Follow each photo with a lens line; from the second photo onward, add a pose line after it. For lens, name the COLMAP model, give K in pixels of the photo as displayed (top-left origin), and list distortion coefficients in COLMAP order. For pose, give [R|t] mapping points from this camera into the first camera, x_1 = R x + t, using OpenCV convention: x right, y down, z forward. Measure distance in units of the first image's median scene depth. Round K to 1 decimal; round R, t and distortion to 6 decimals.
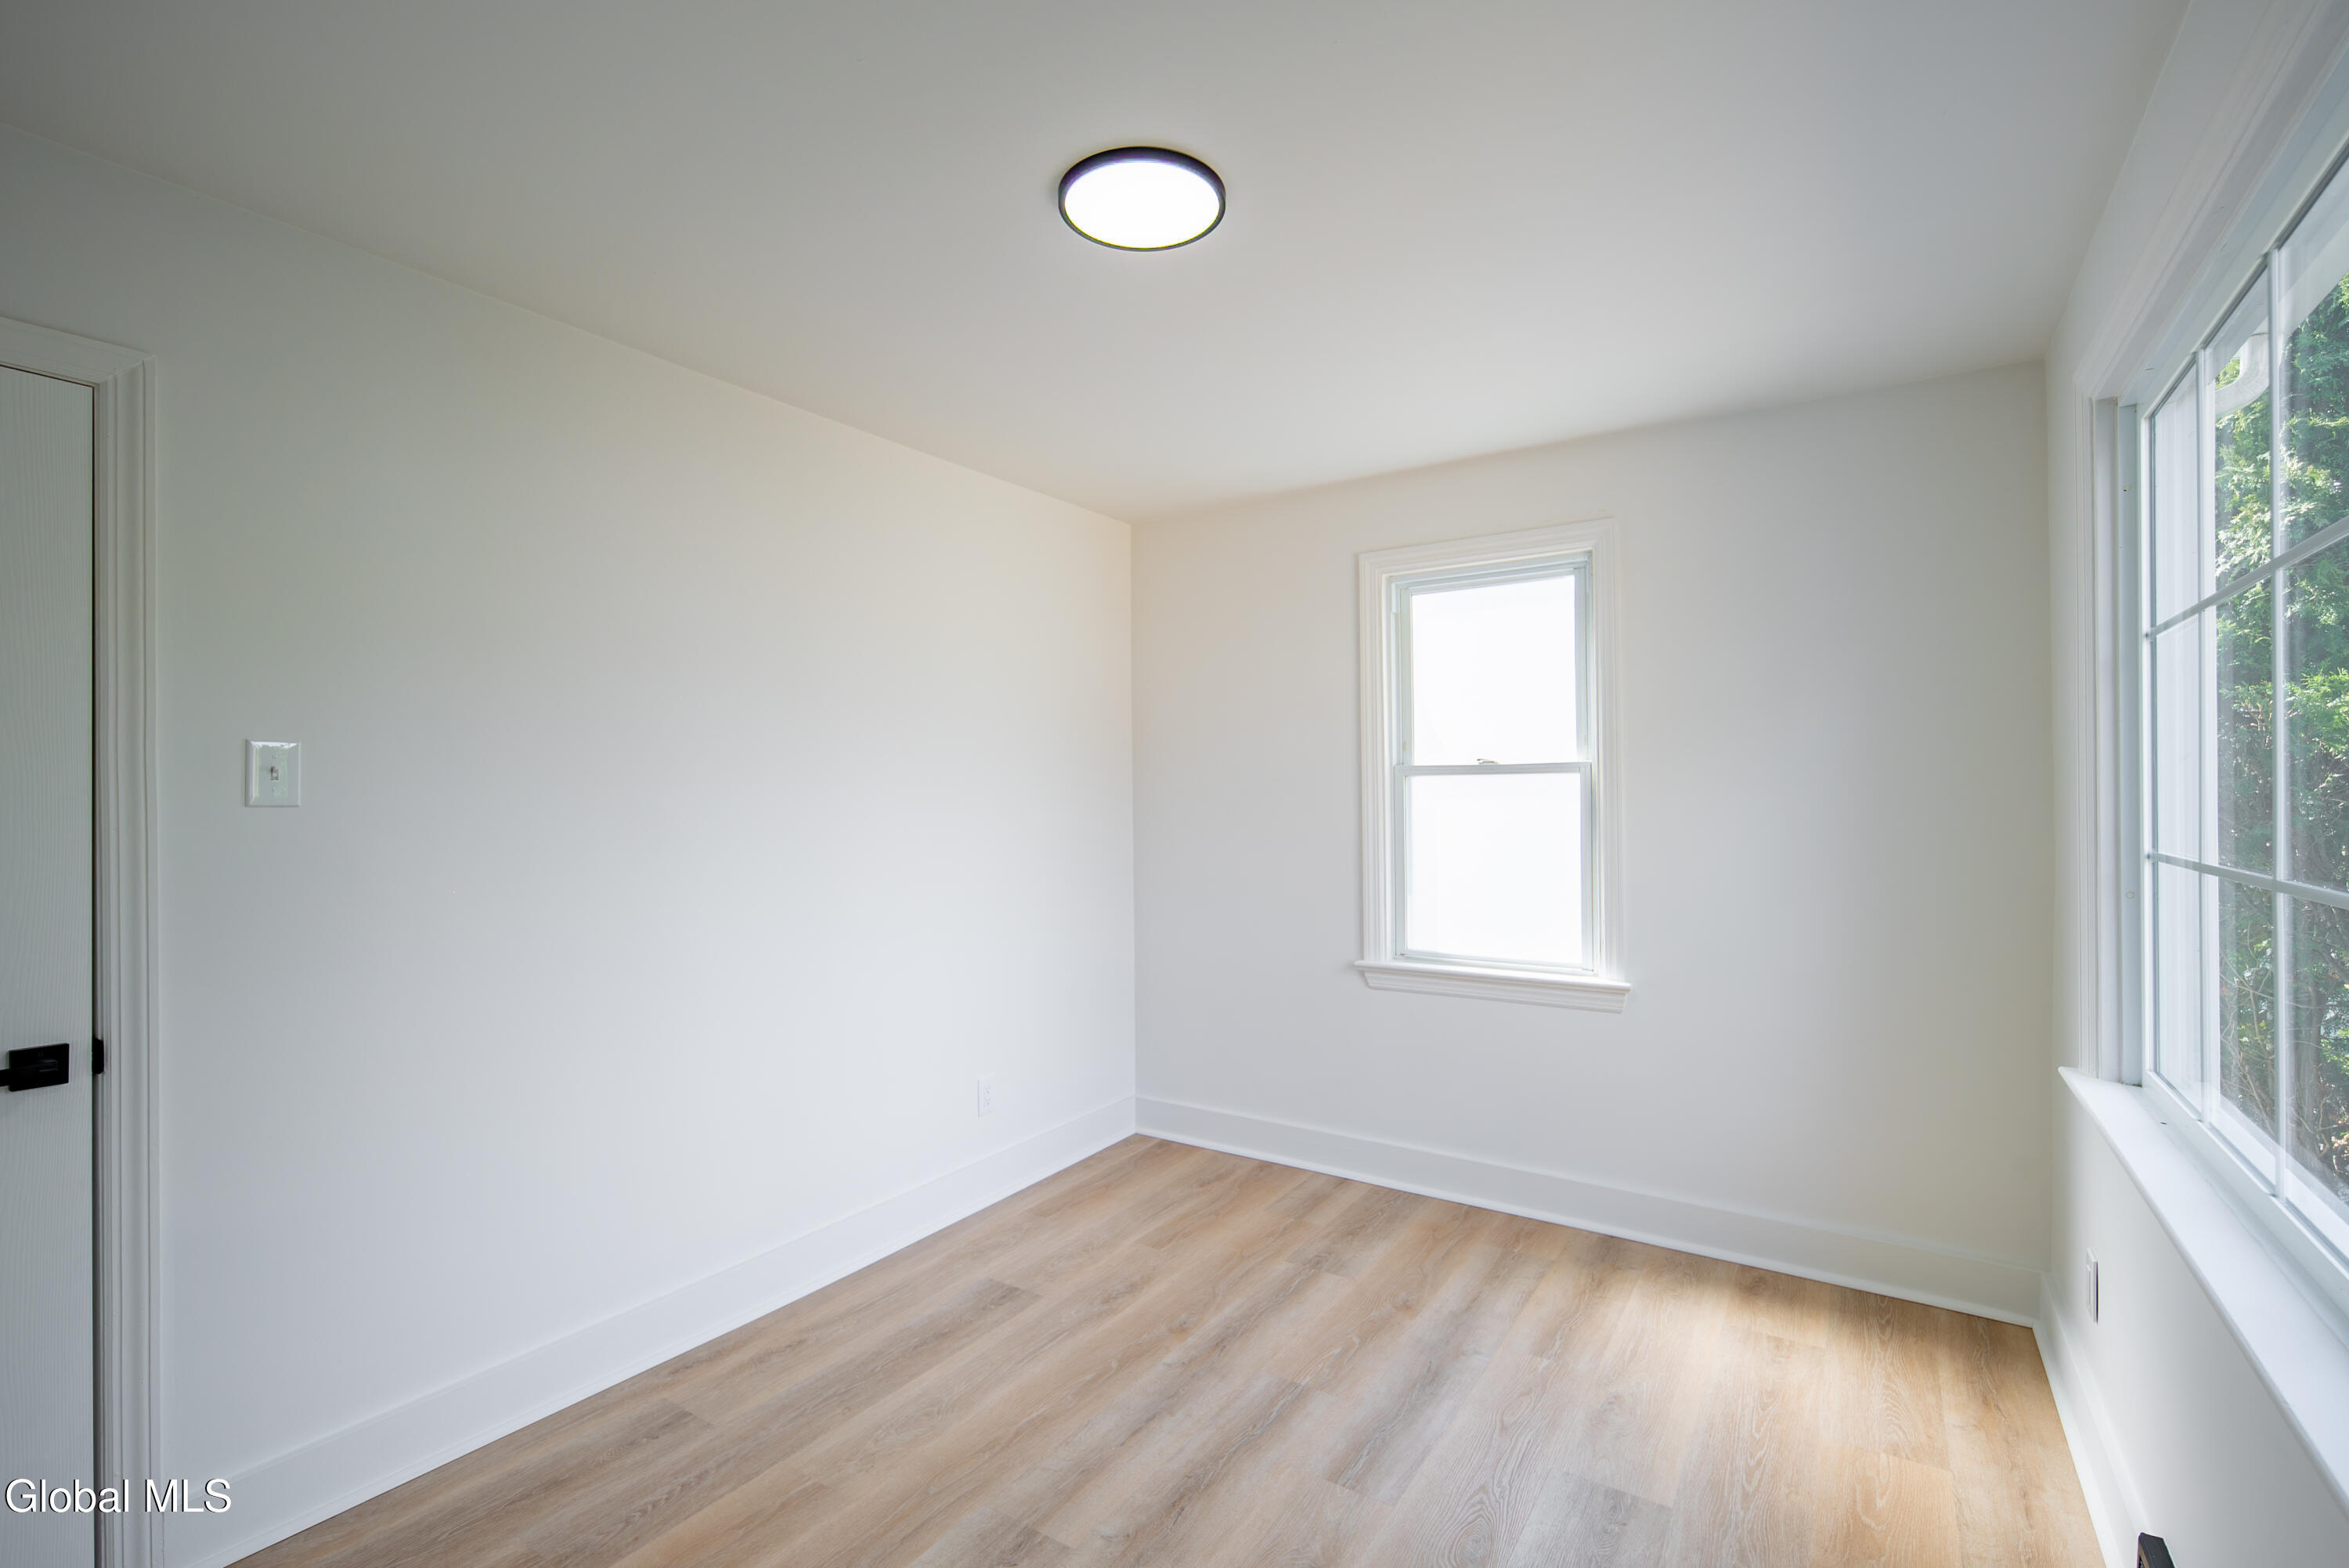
lens RADIAL K [[1037.7, 0, 1182.2], [0, 1037.7, 792.7], [0, 0, 1]] dist [0.004338, -0.002452]
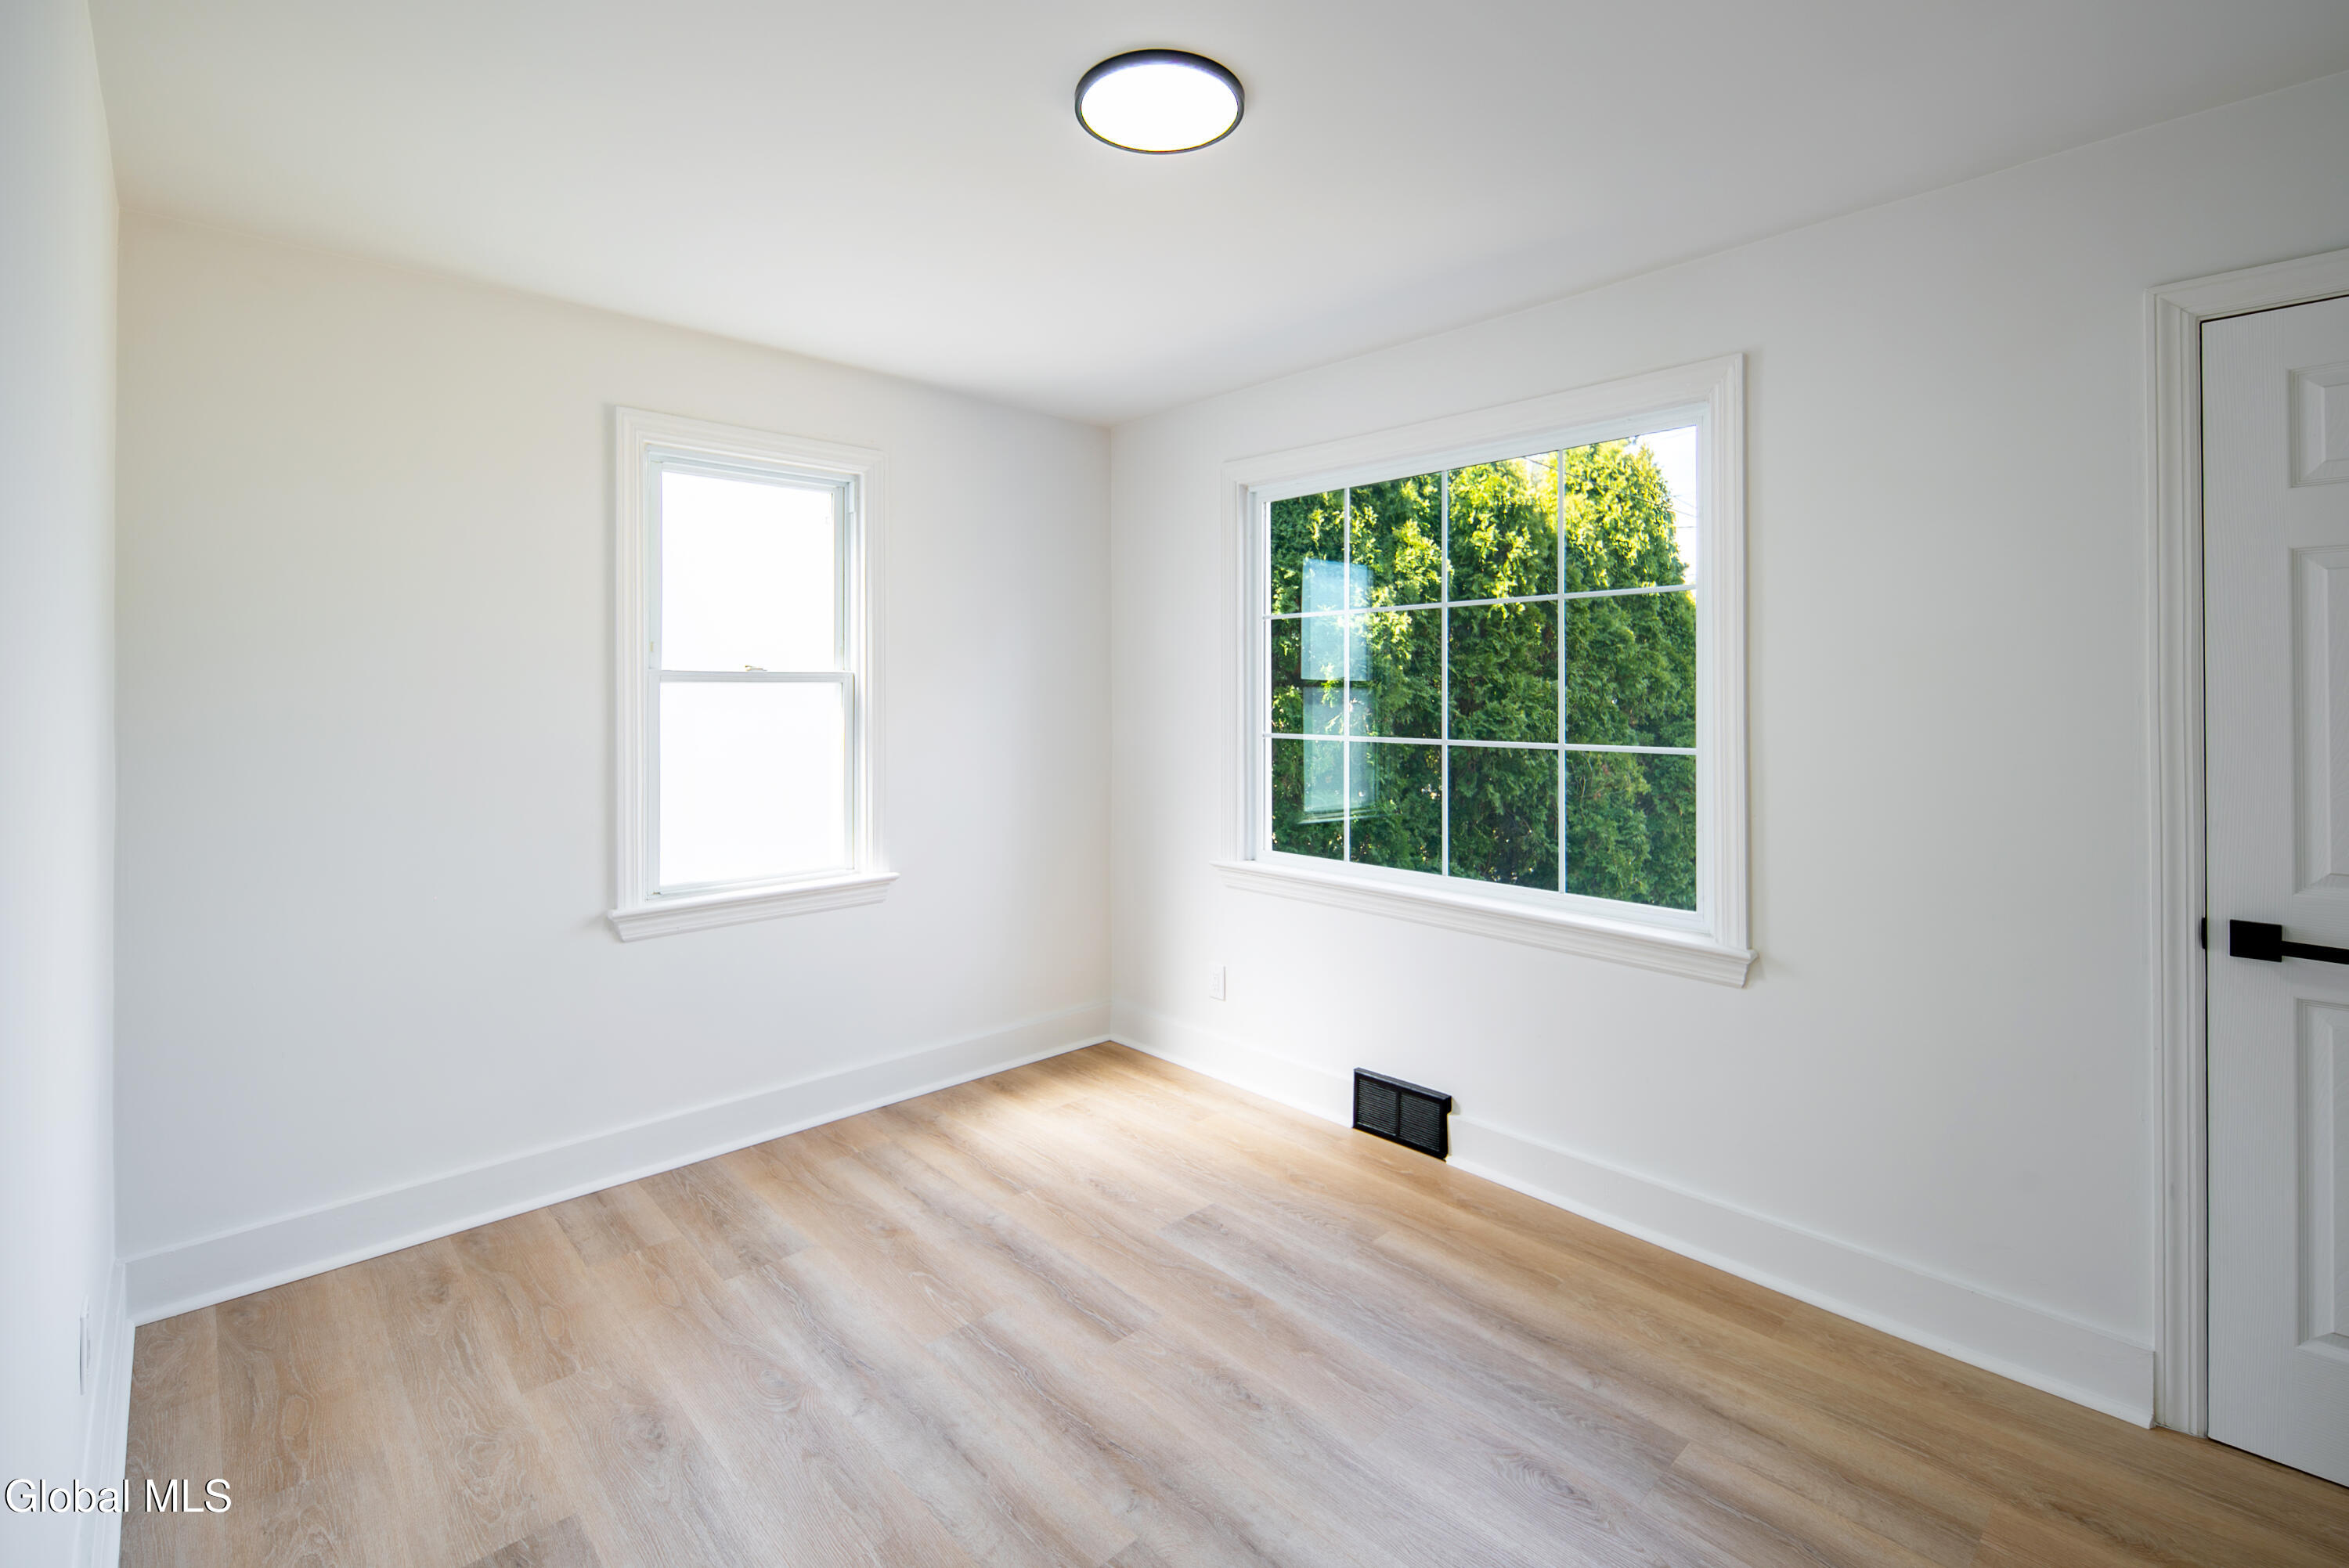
lens RADIAL K [[1037.7, 0, 1170.8], [0, 1037.7, 691.9], [0, 0, 1]] dist [0.004338, -0.002452]
pose [[0.238042, 0.006357, 0.971234, -0.556007], [-0.000671, 0.999979, -0.006381, -0.003288], [-0.971255, 0.000867, 0.238042, 0.426615]]
